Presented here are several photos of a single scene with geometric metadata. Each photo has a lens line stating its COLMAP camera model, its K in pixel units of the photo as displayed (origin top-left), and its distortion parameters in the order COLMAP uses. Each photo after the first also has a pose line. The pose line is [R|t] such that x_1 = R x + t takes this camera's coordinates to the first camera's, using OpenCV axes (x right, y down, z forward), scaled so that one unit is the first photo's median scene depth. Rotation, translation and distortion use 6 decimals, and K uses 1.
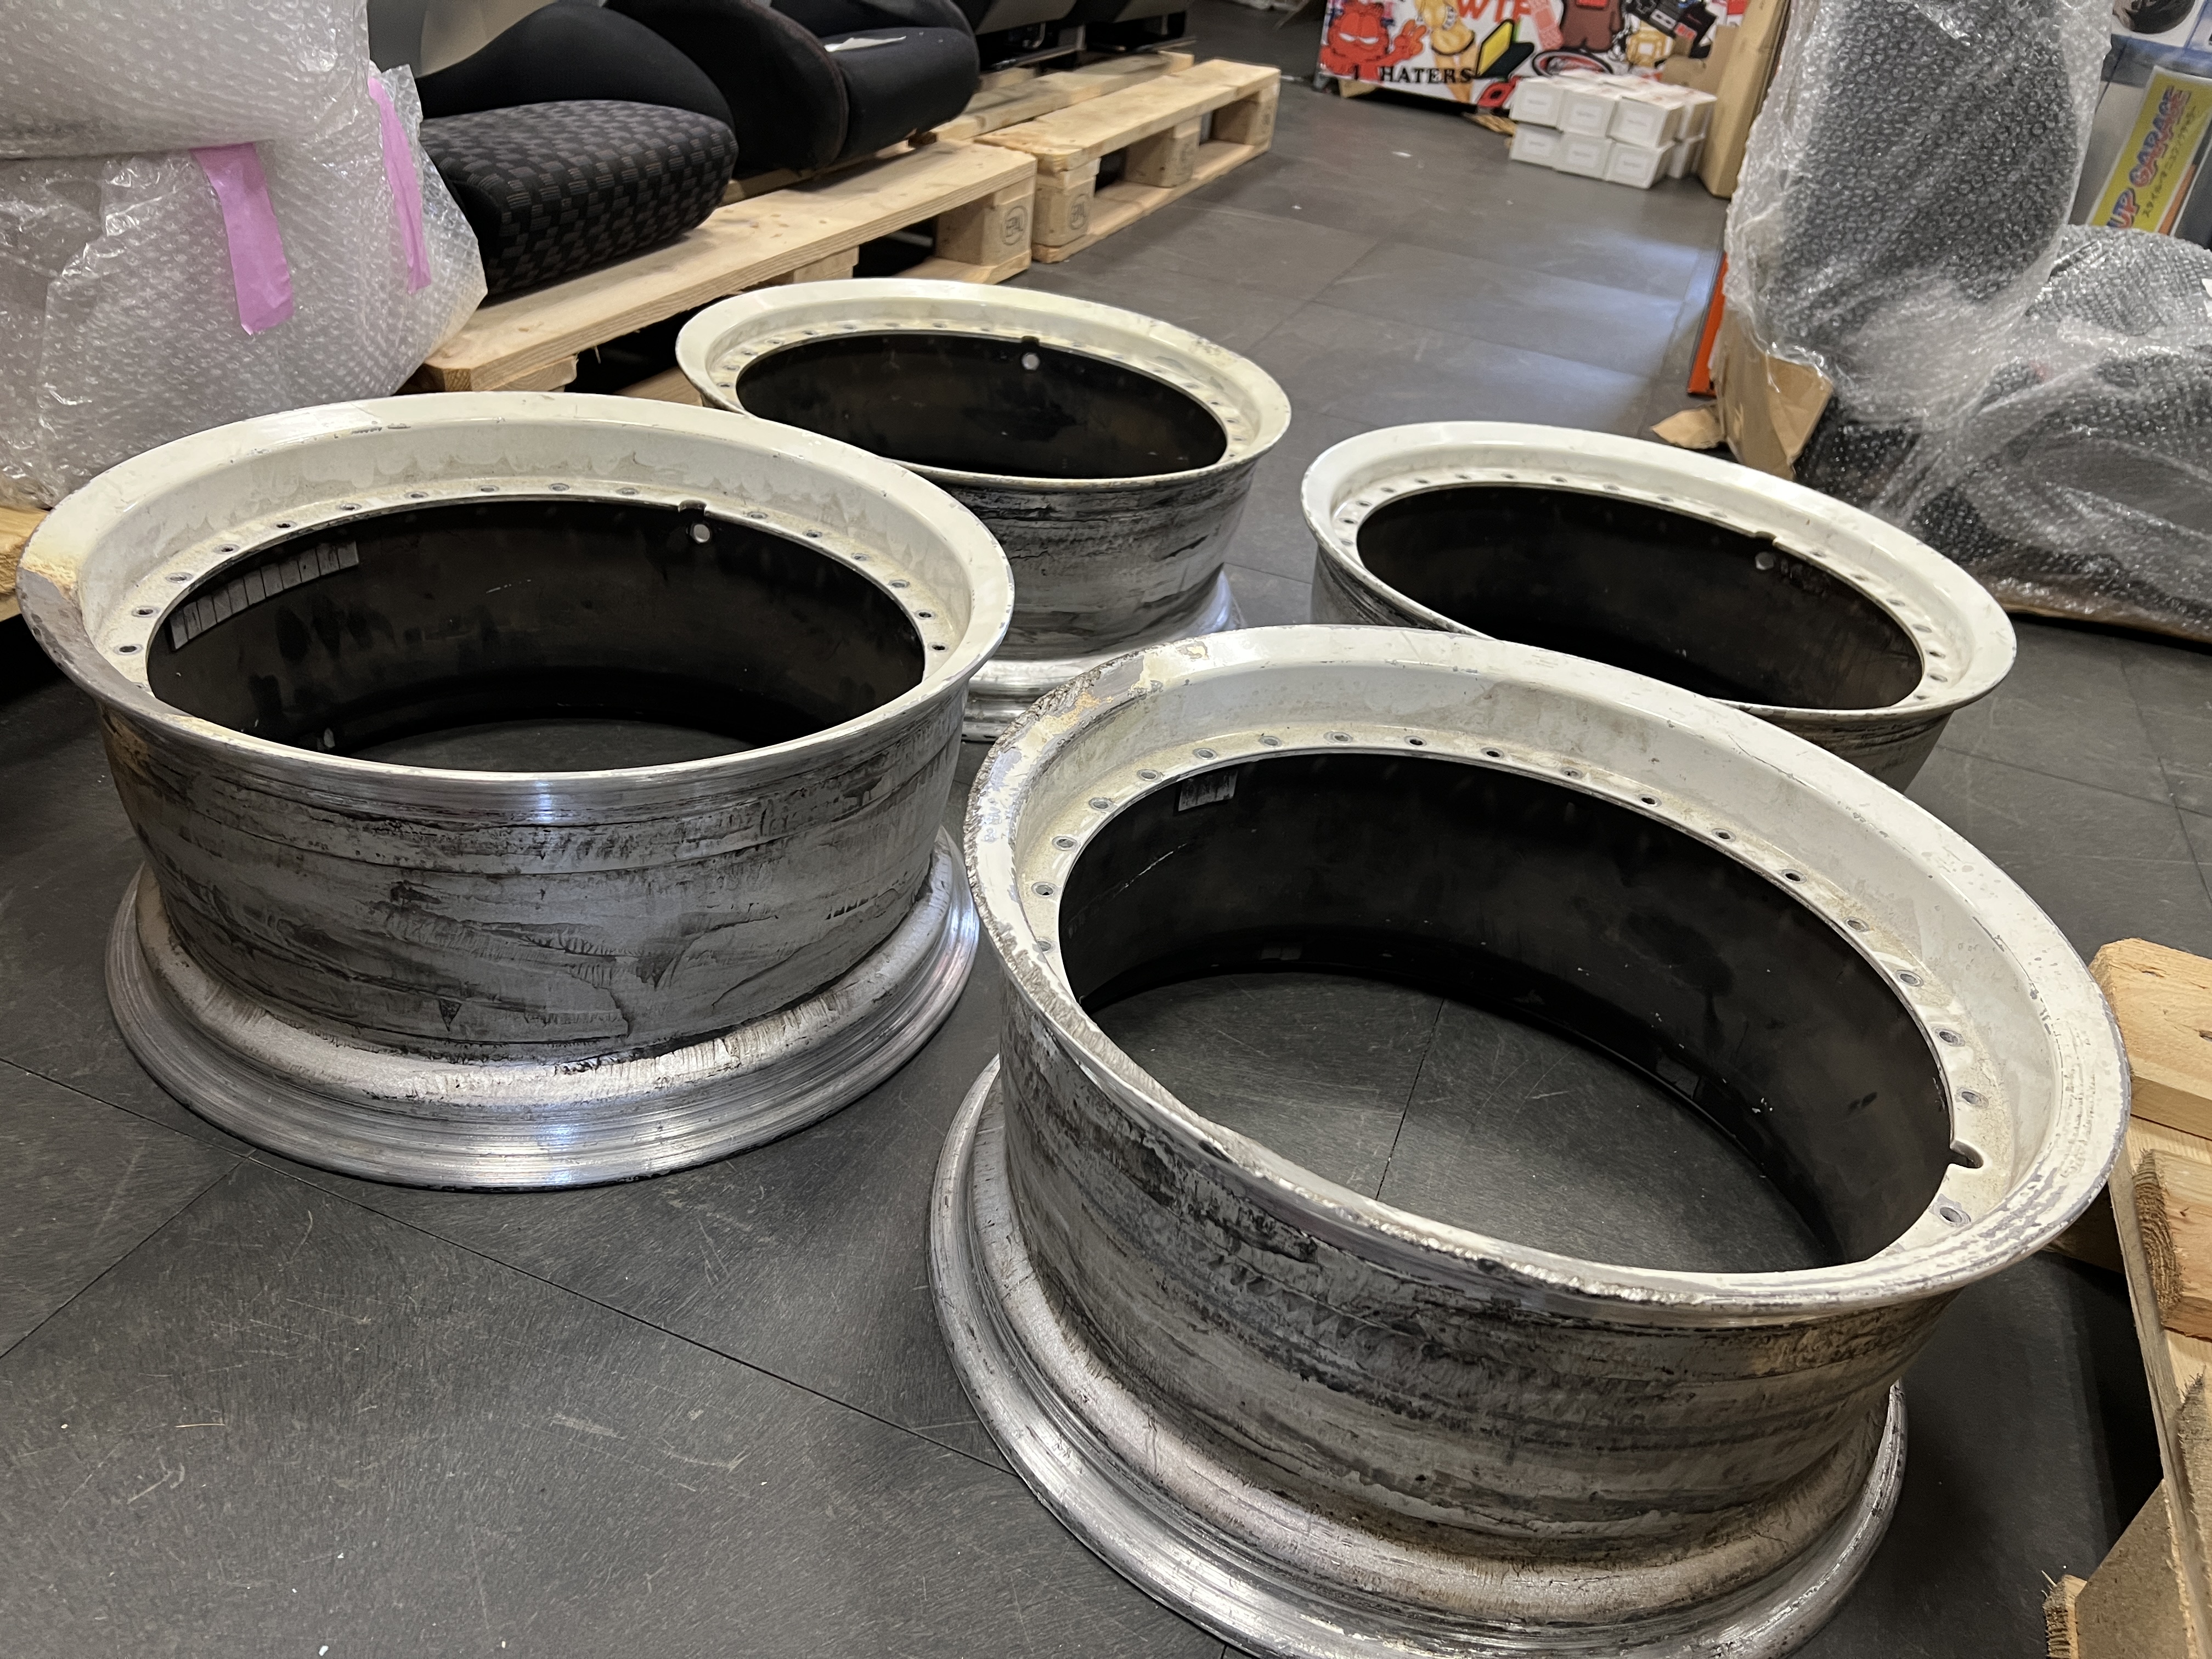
lens RADIAL K [[1664.7, 0, 1106.0], [0, 1664.7, 829.5], [0, 0, 1]] dist [0.047139, -0.043324]
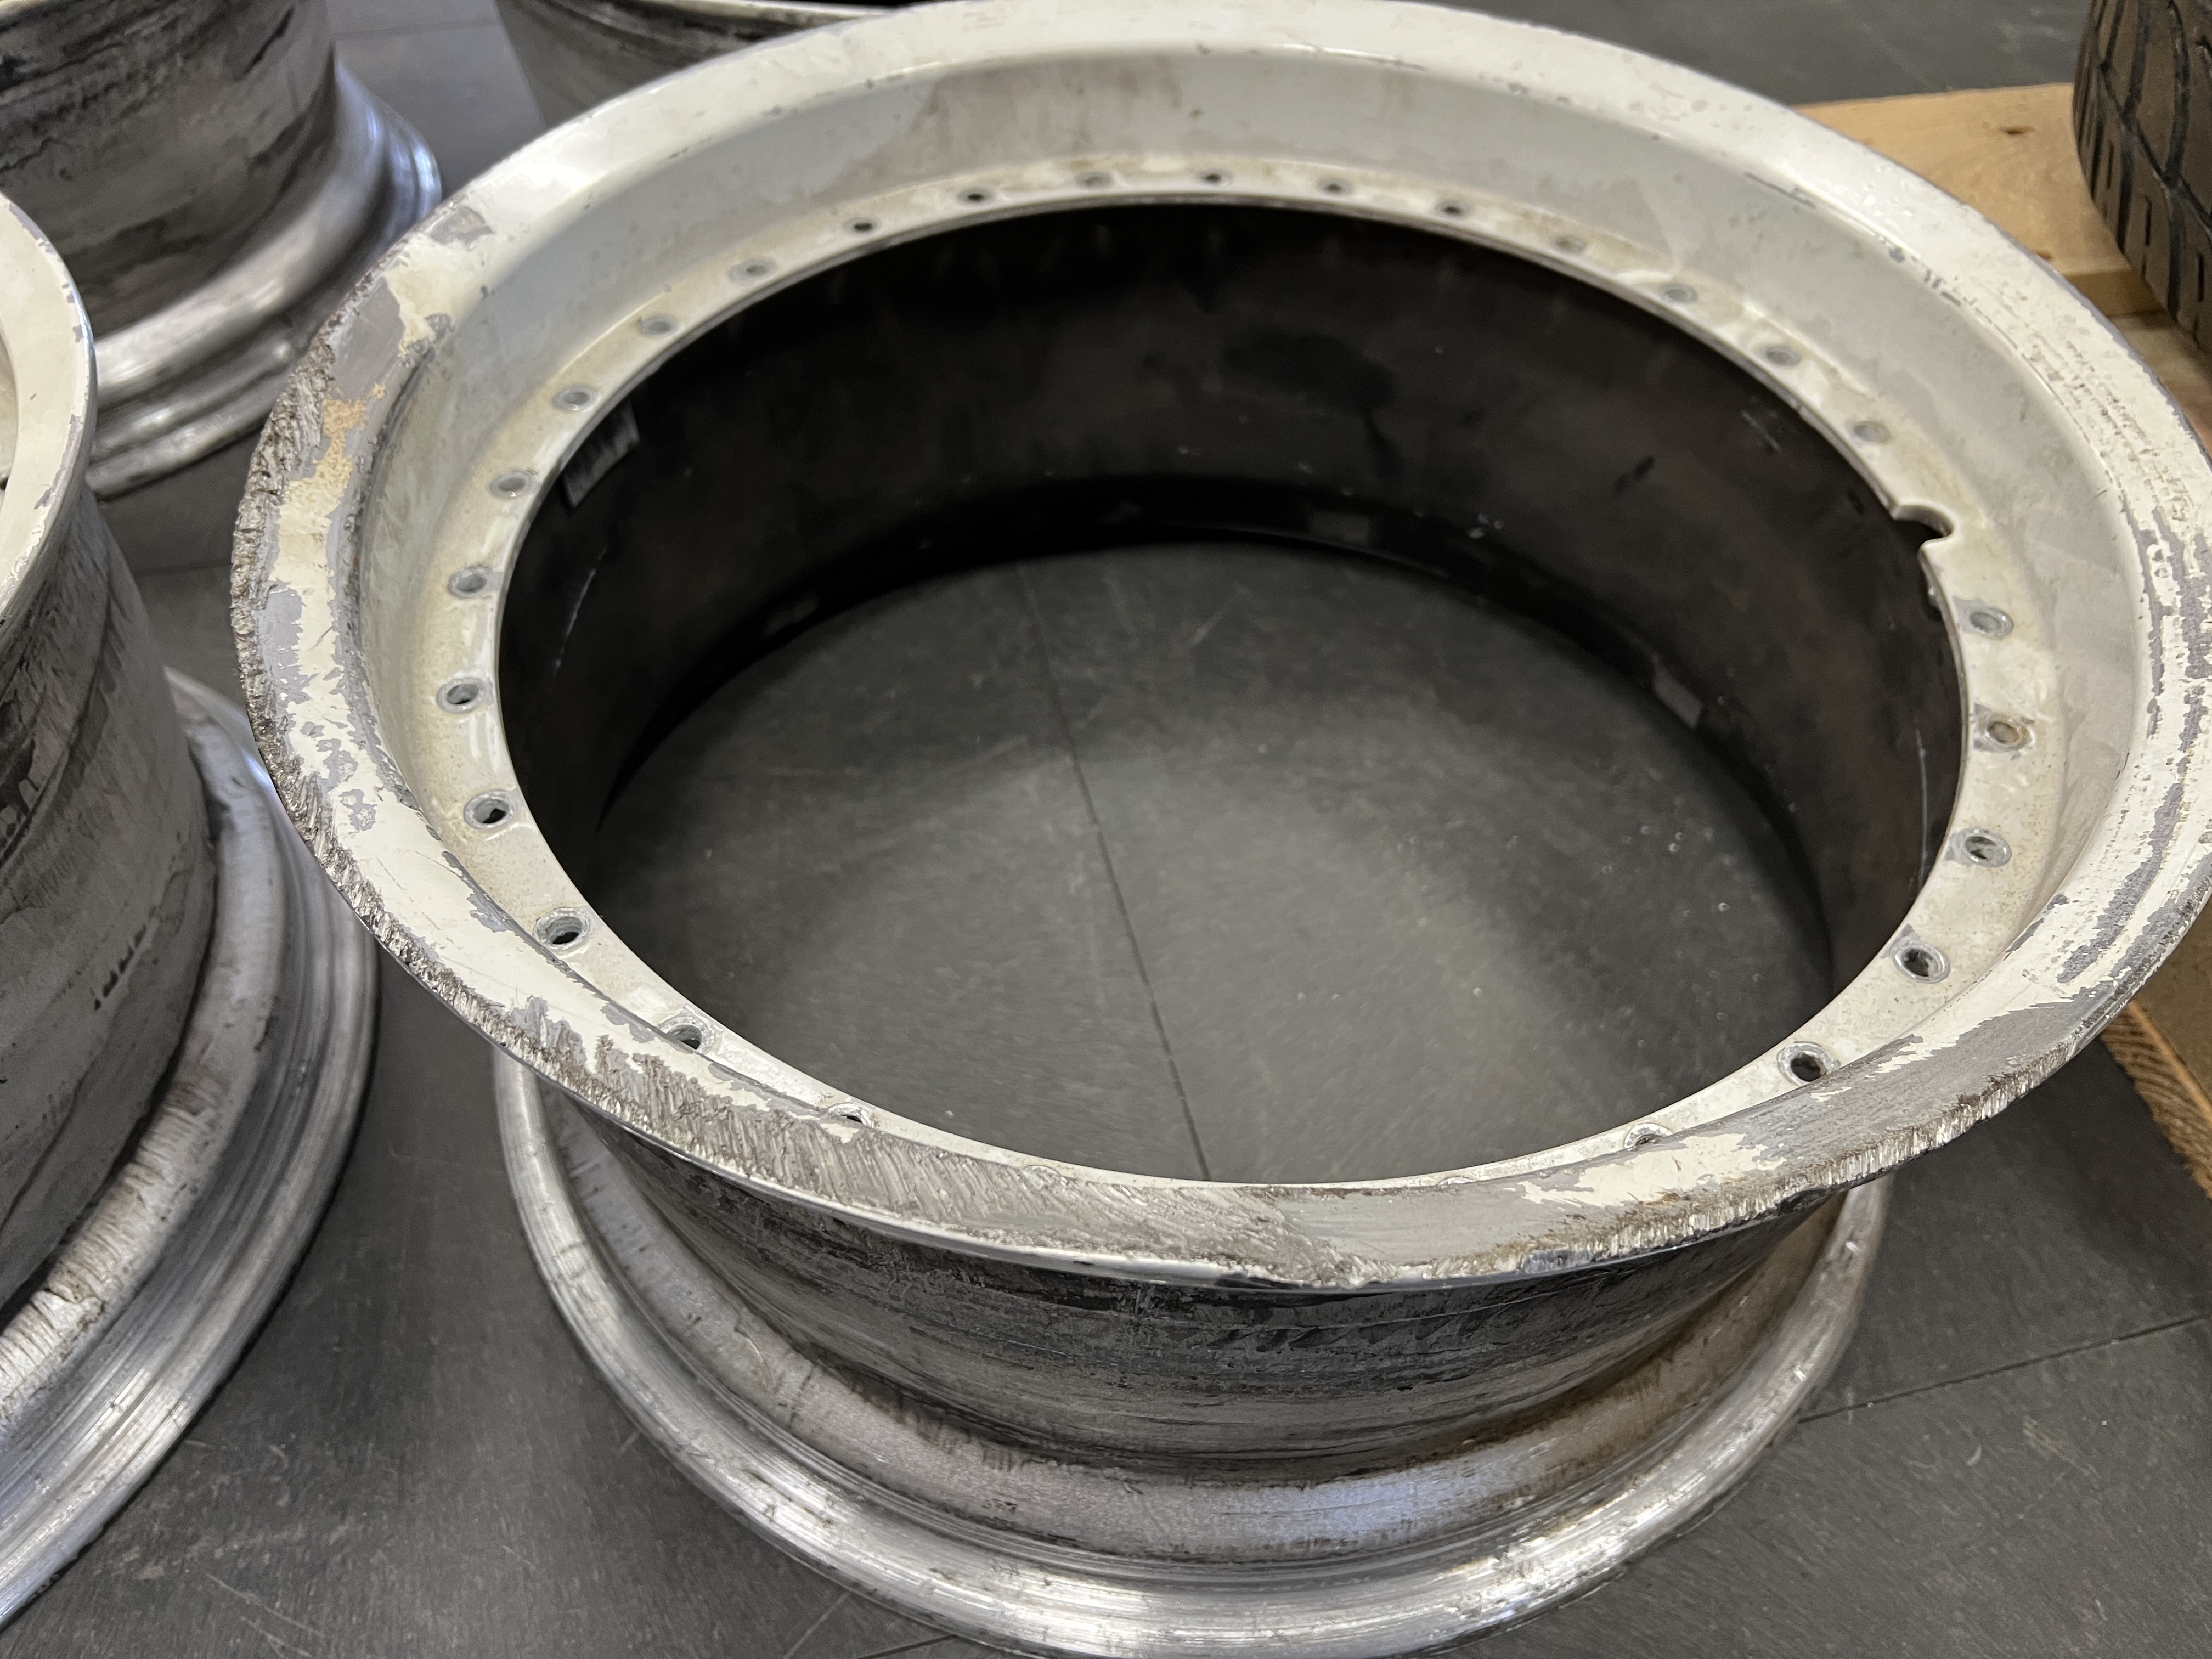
lens RADIAL K [[1649.4, 0, 1106.0], [0, 1649.4, 829.5], [0, 0, 1]] dist [0.041565, -0.071948]
pose [[0.817573, -0.499989, 0.285631, -0.026796], [0.371856, 0.837176, 0.401074, -0.082073], [-0.439655, -0.221694, 0.870376, 0.402273]]
